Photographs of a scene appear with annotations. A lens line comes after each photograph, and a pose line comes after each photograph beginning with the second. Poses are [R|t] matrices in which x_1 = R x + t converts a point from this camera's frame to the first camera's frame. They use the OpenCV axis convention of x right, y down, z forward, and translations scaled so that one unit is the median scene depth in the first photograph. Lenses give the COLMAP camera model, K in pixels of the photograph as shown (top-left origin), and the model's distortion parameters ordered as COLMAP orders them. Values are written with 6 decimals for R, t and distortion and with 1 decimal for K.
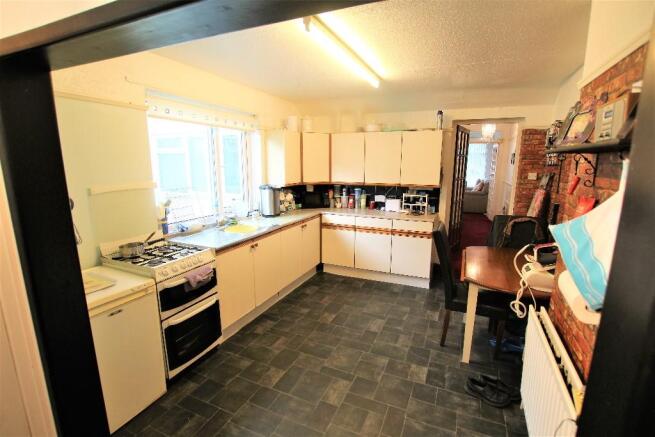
lens RADIAL K [[303.6, 0, 327.9], [0, 303.6, 220.7], [0, 0, 1]] dist [-0.017609, 0.000376]
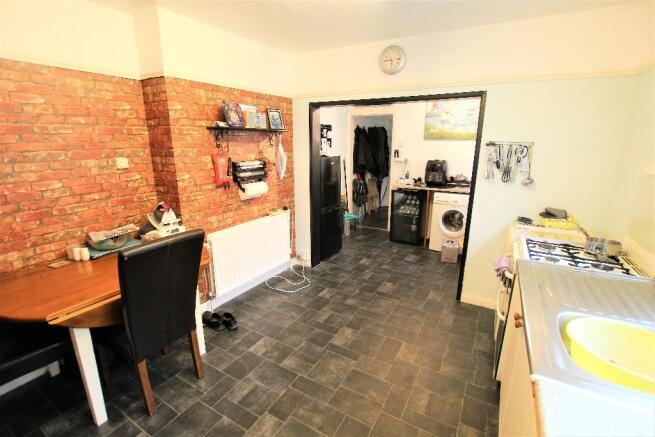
lens RADIAL K [[303.6, 0, 327.9], [0, 303.6, 220.7], [0, 0, 1]] dist [-0.017609, 0.000376]
pose [[-0.995025, -0.027066, 0.095876, -0.004995], [0.016699, 0.903459, 0.428349, -0.270674], [-0.098214, 0.427819, -0.898512, 1.518322]]
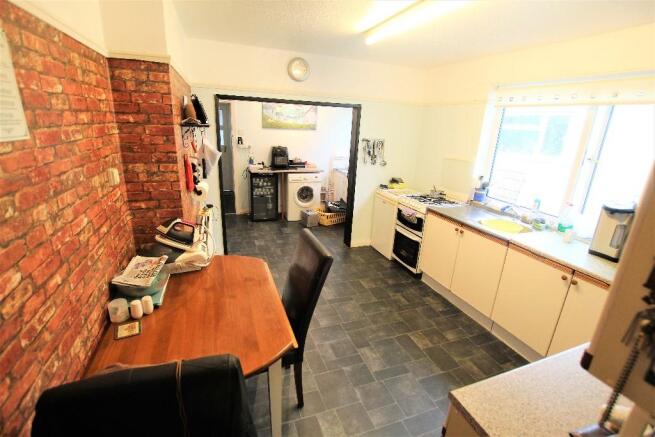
lens RADIAL K [[303.6, 0, 327.9], [0, 303.6, 220.7], [0, 0, 1]] dist [-0.017609, 0.000376]
pose [[-0.709026, 0.182498, -0.681158, 0.811775], [-0.179152, 0.887624, 0.424297, -0.320775], [0.682045, 0.422869, -0.596654, 1.431696]]
